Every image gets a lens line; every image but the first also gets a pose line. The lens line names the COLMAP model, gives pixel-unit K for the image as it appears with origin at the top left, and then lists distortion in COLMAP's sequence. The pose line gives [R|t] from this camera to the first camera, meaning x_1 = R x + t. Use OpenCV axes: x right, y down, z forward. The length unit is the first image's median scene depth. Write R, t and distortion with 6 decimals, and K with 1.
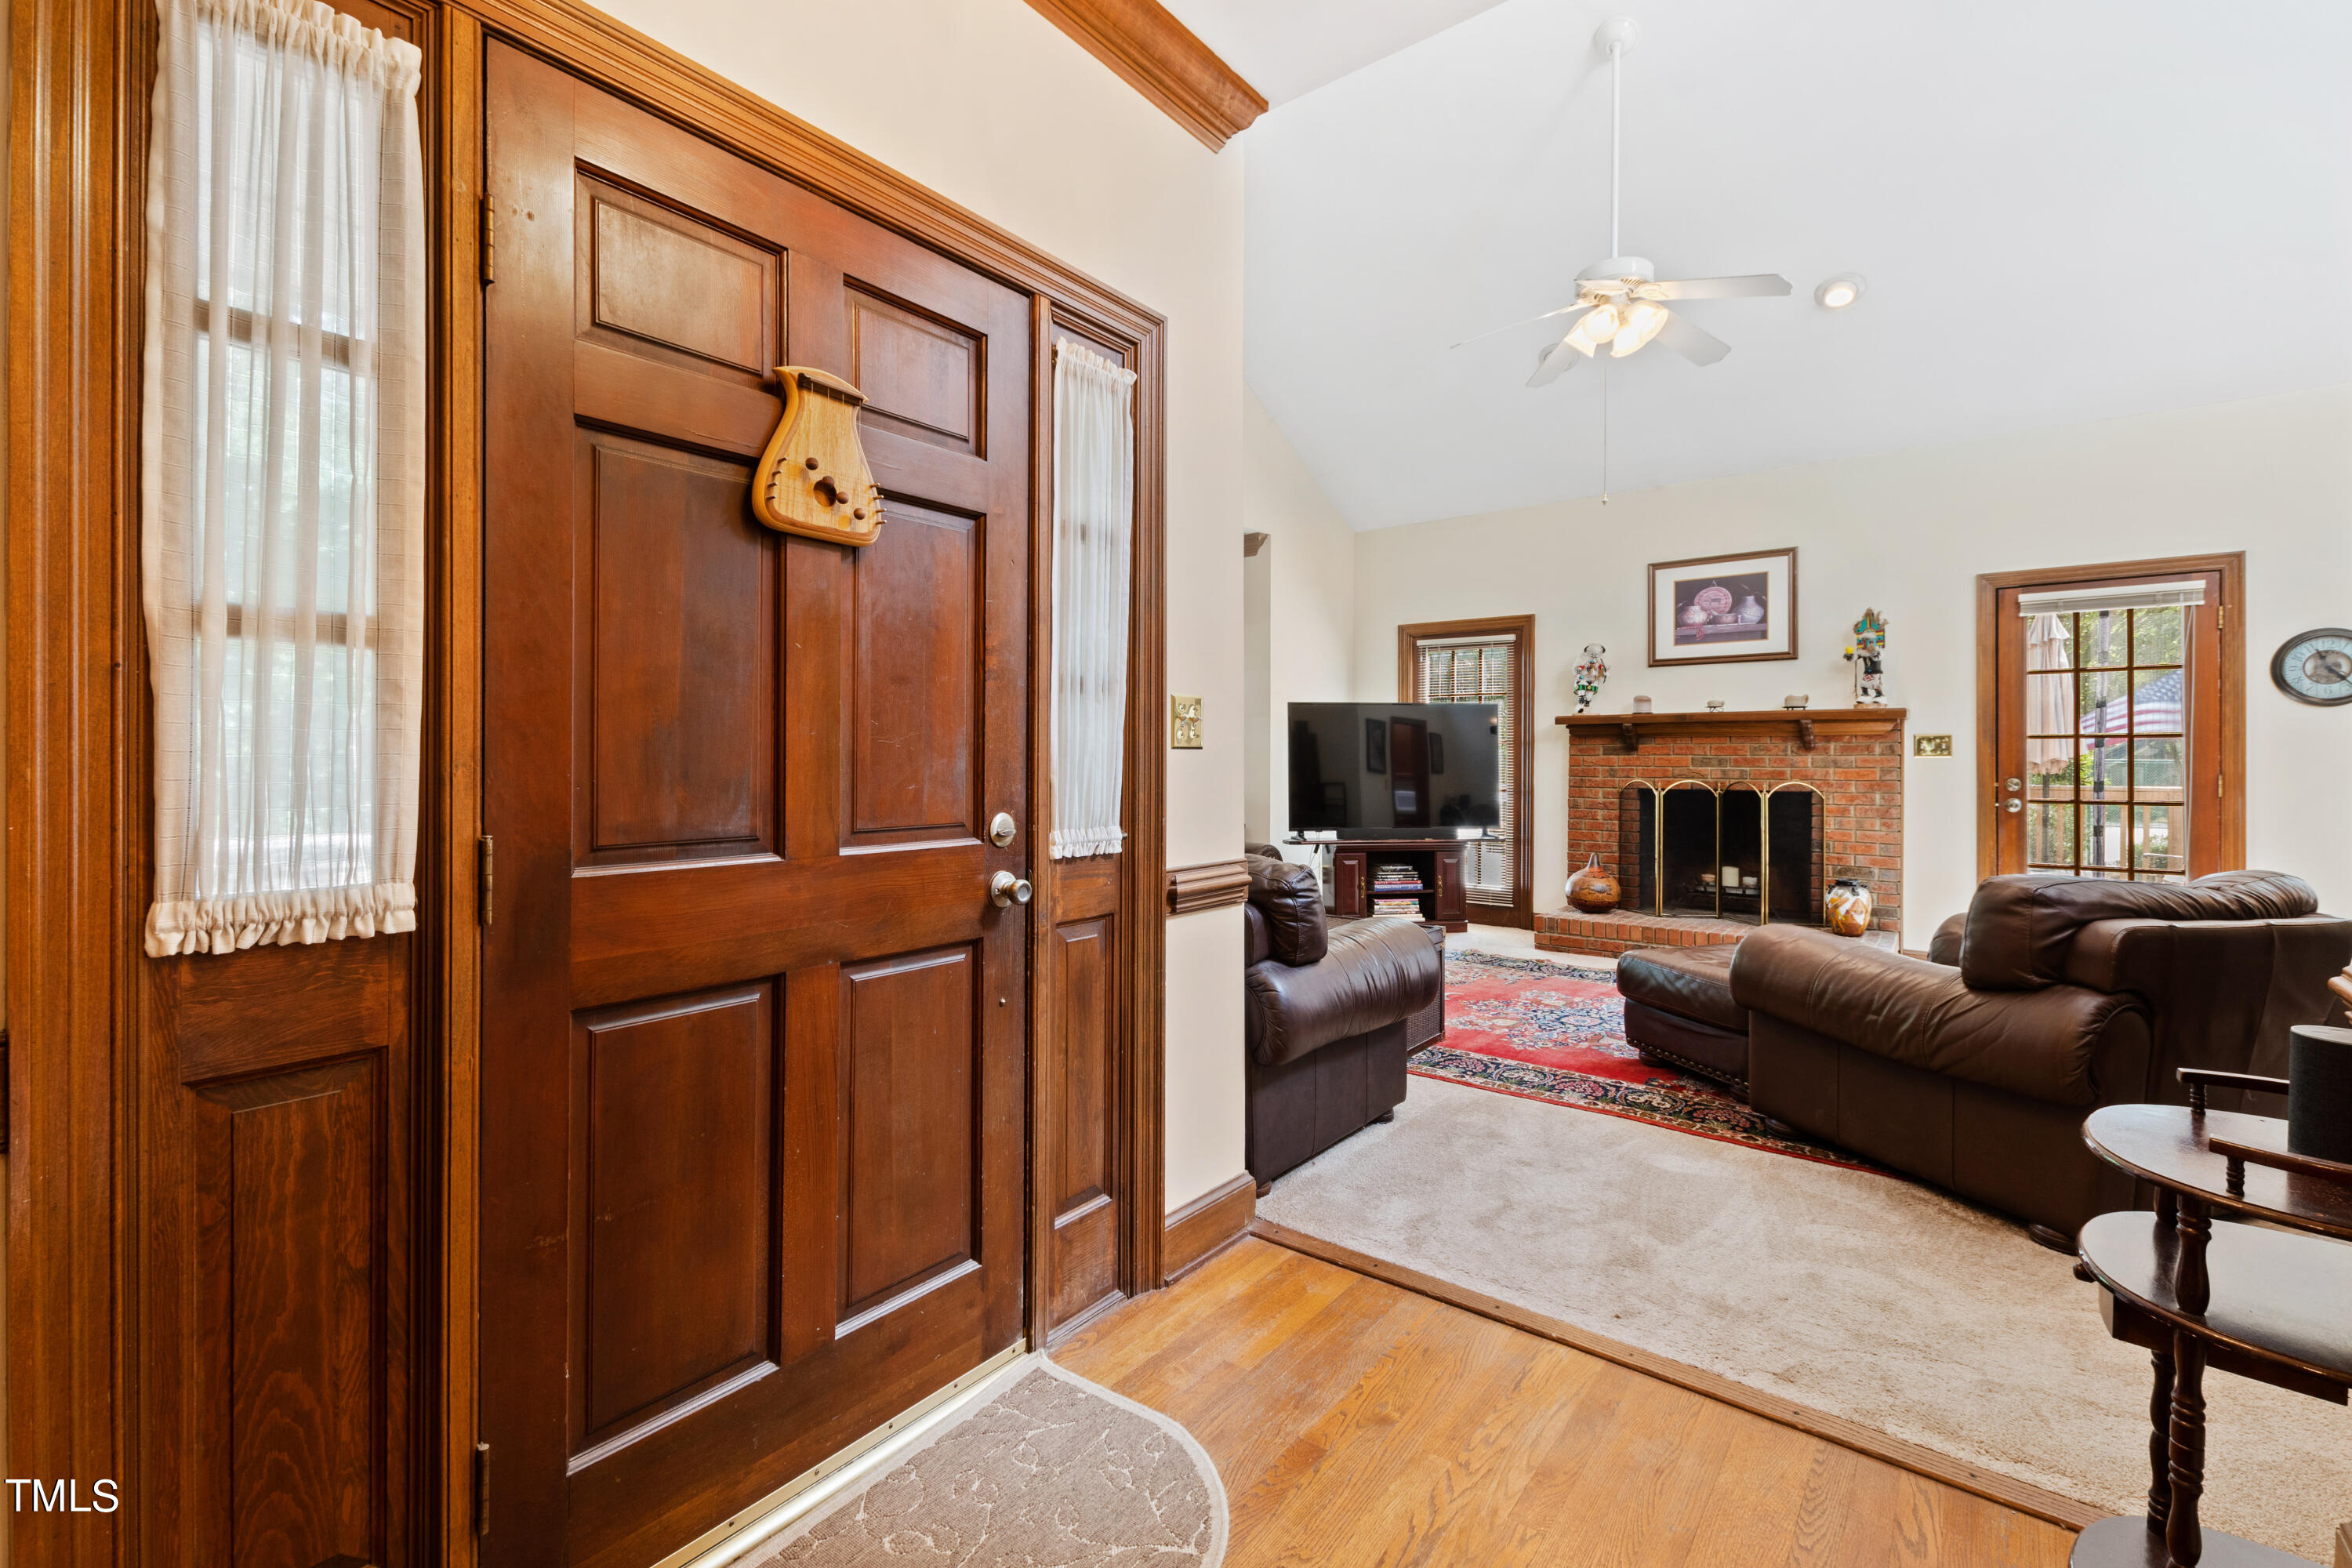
lens RADIAL K [[1030.7, 0, 1161.9], [0, 1030.7, 760.1], [0, 0, 1]] dist [0.012138, -0.003492]
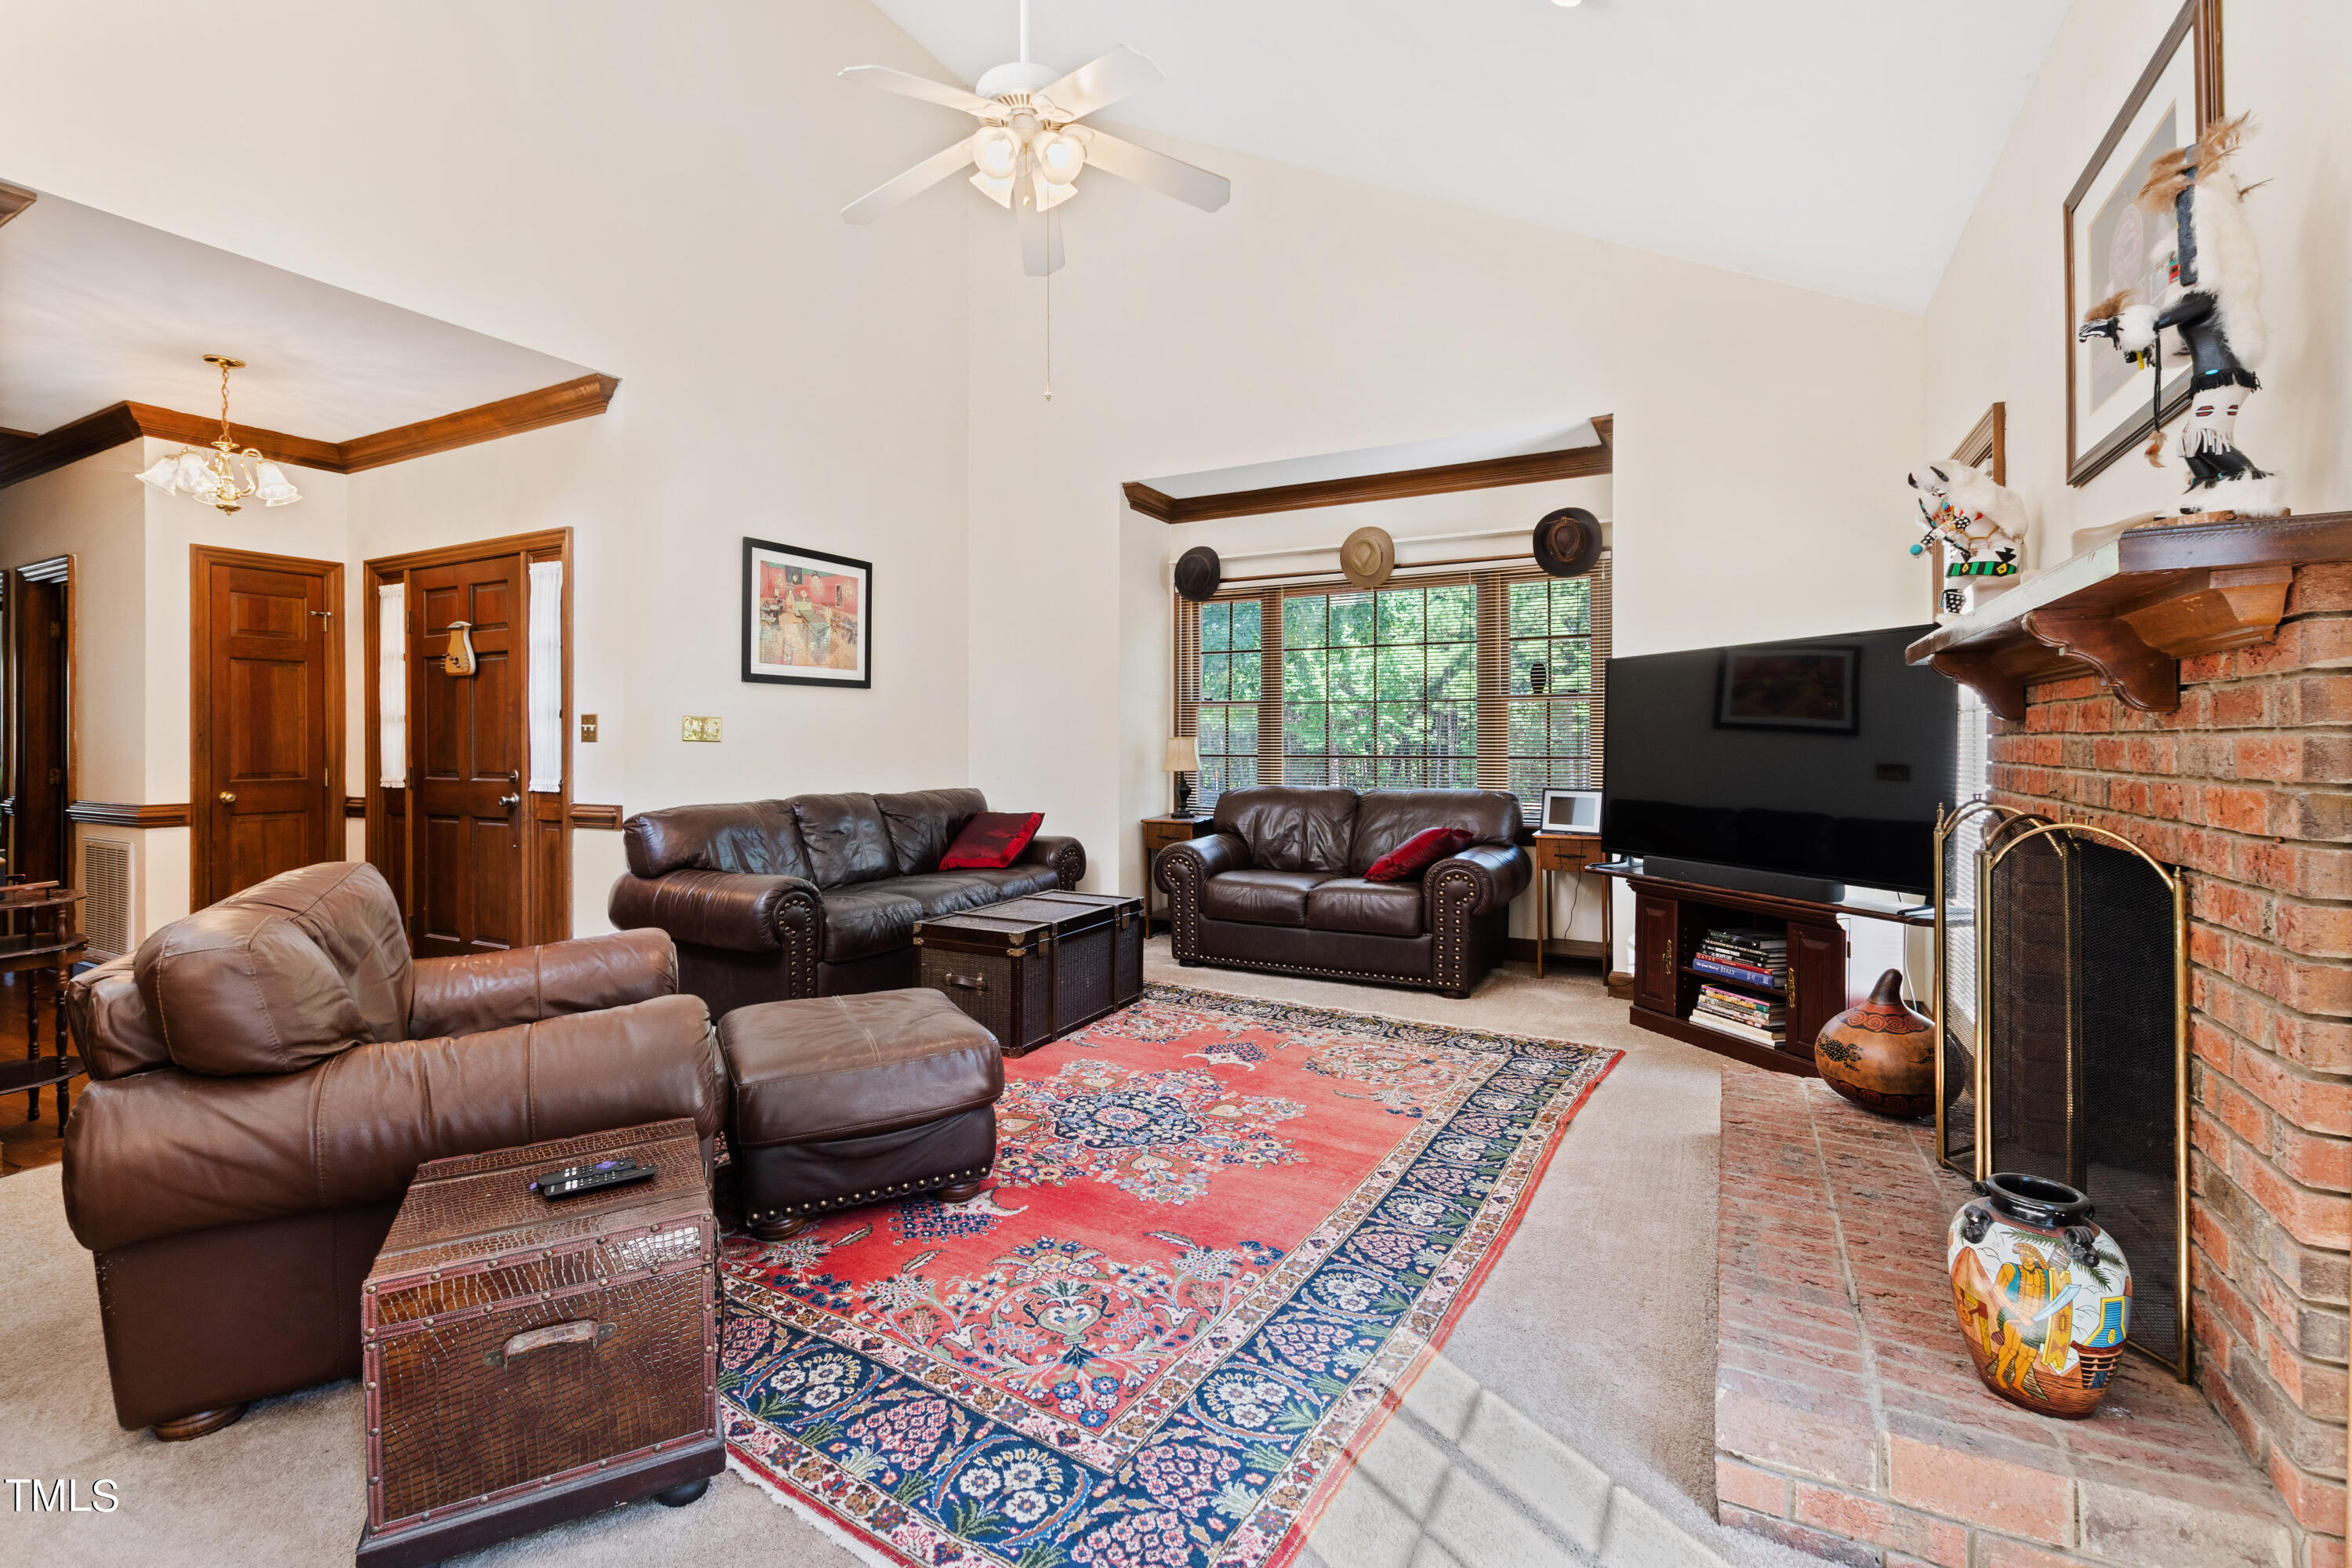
lens RADIAL K [[1030.7, 0, 1144.7], [0, 1030.7, 743.9], [0, 0, 1]] dist [0.012138, -0.003492]
pose [[0.172738, -0.001872, -0.984966, 1.266719], [0.001638, 0.999997, -0.001613, -0.001580], [0.984966, -0.001335, 0.172740, 1.026742]]
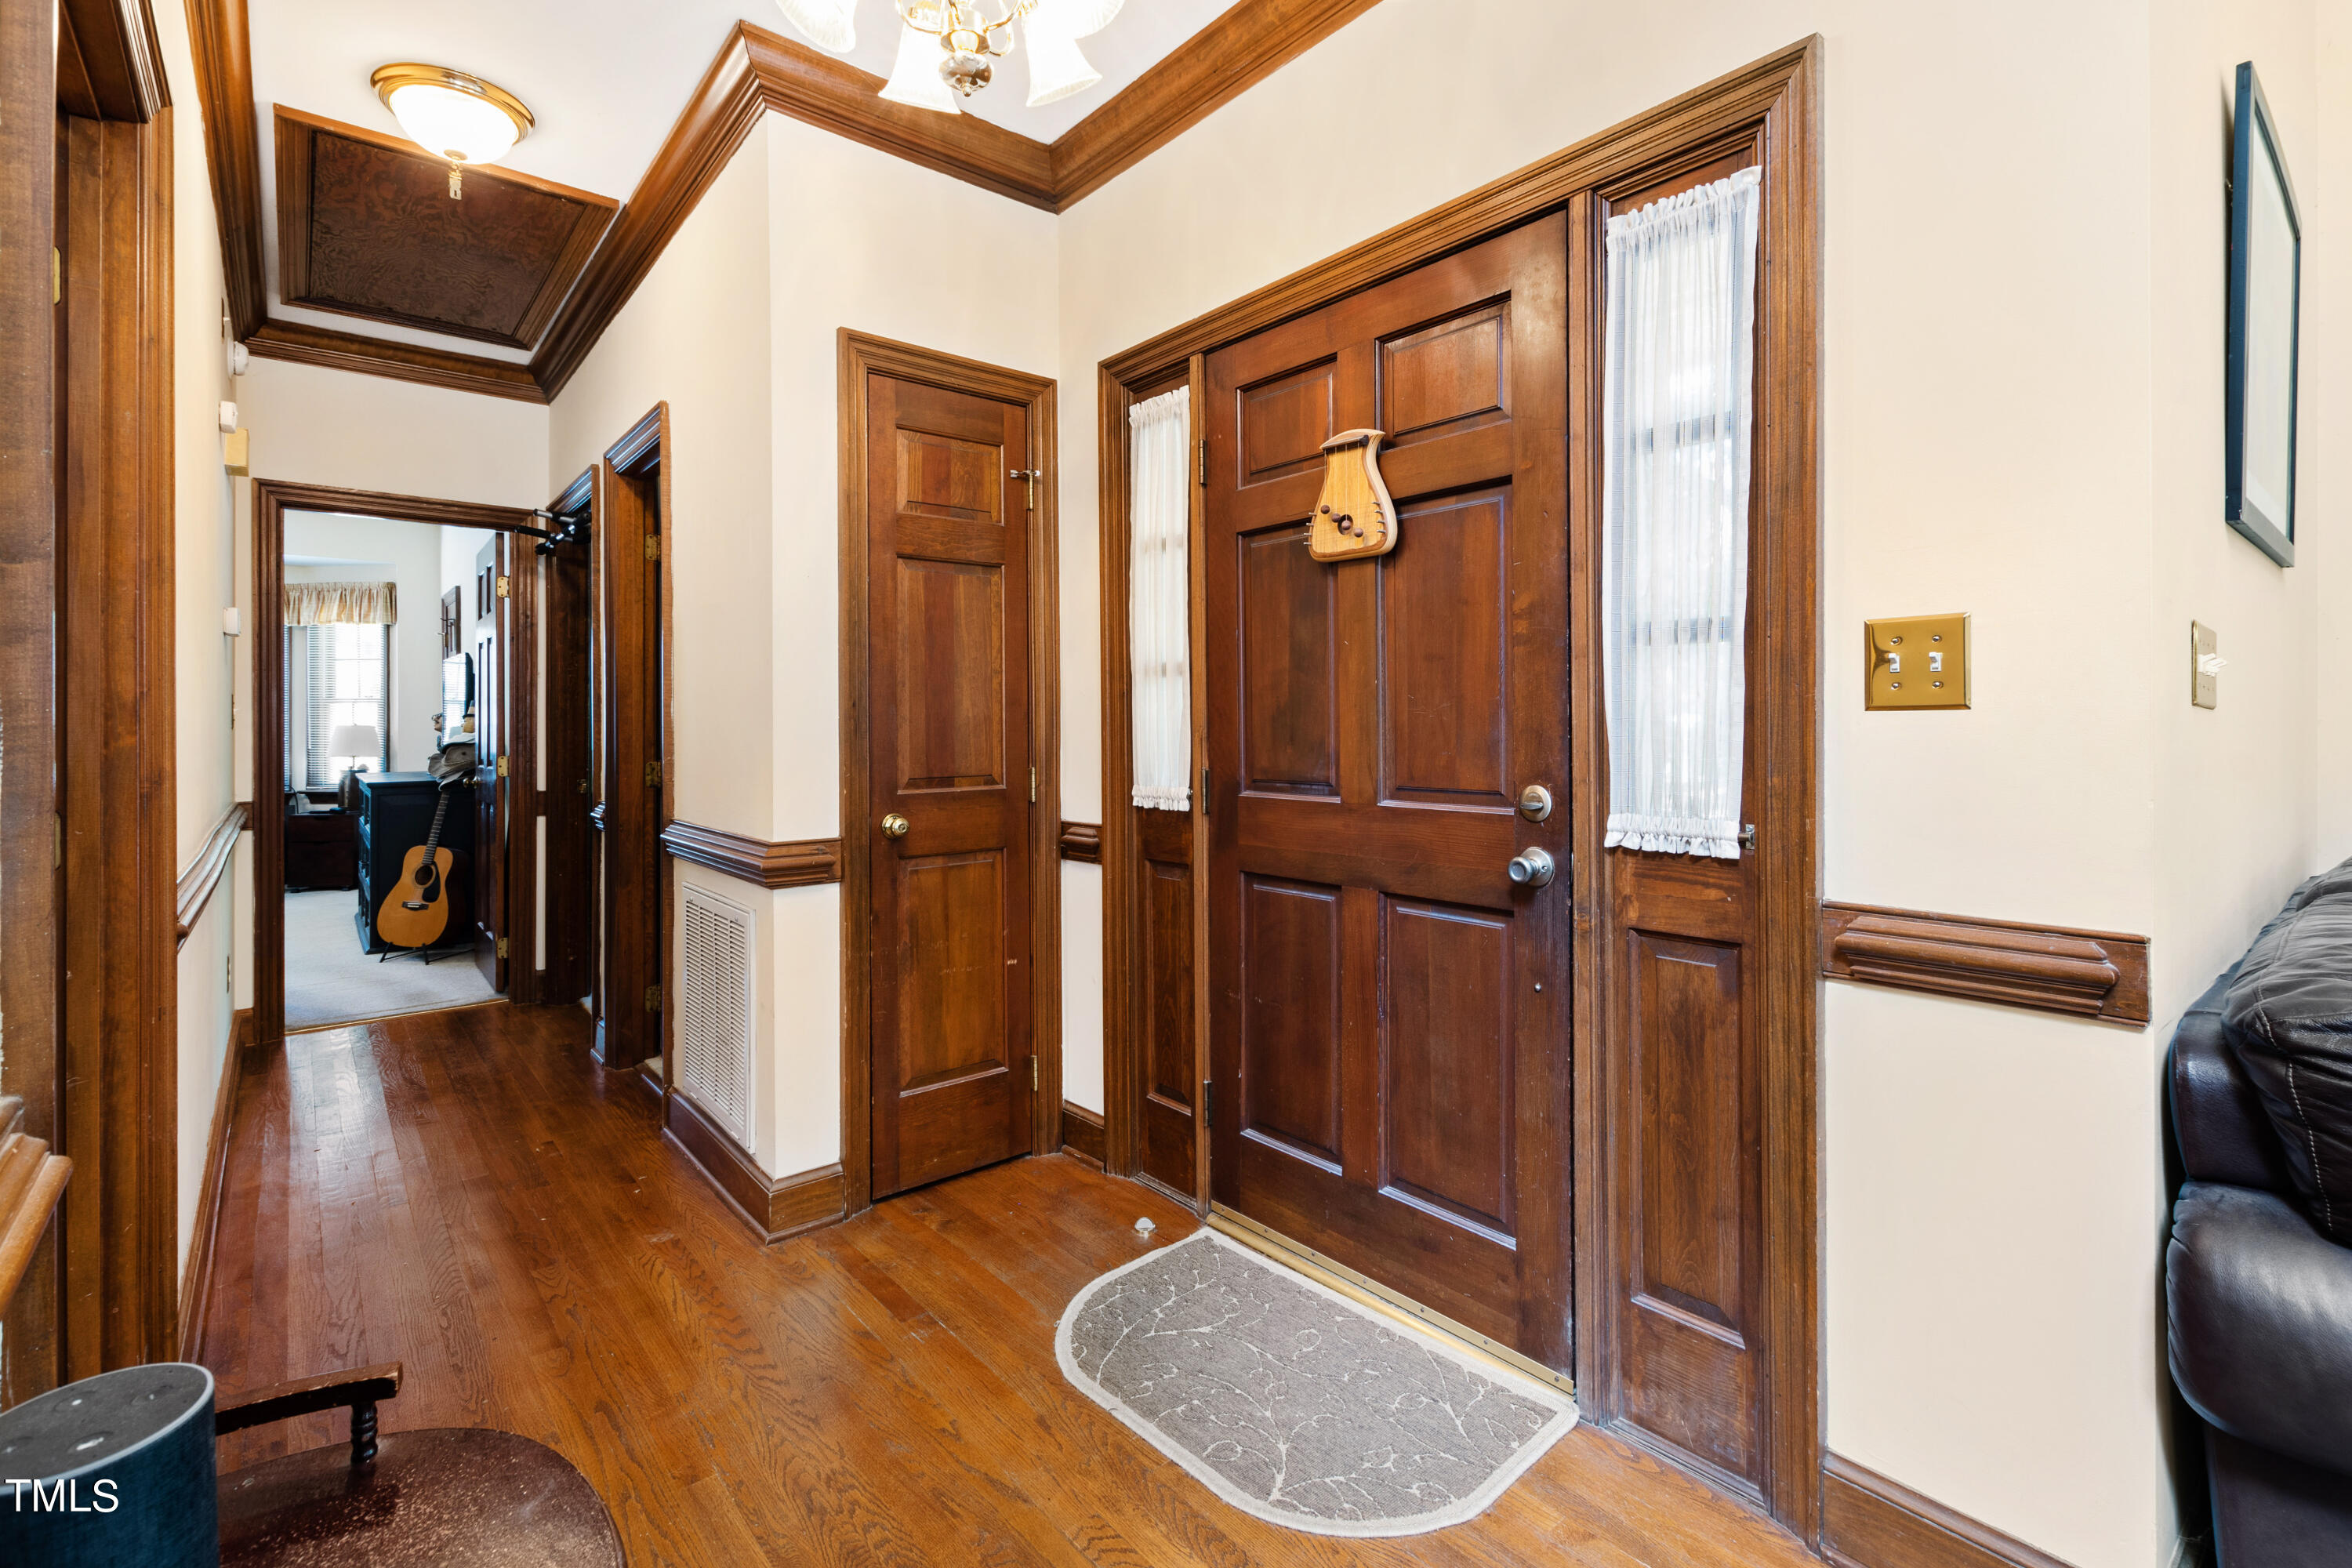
lens RADIAL K [[1030.7, 0, 1160.9], [0, 1030.7, 720.8], [0, 0, 1]] dist [0.012138, -0.003492]
pose [[-0.196157, -0.002803, -0.980569, 0.411905], [0.004752, 0.999981, -0.003809, -0.002671], [0.980561, -0.005407, -0.196140, 0.422812]]
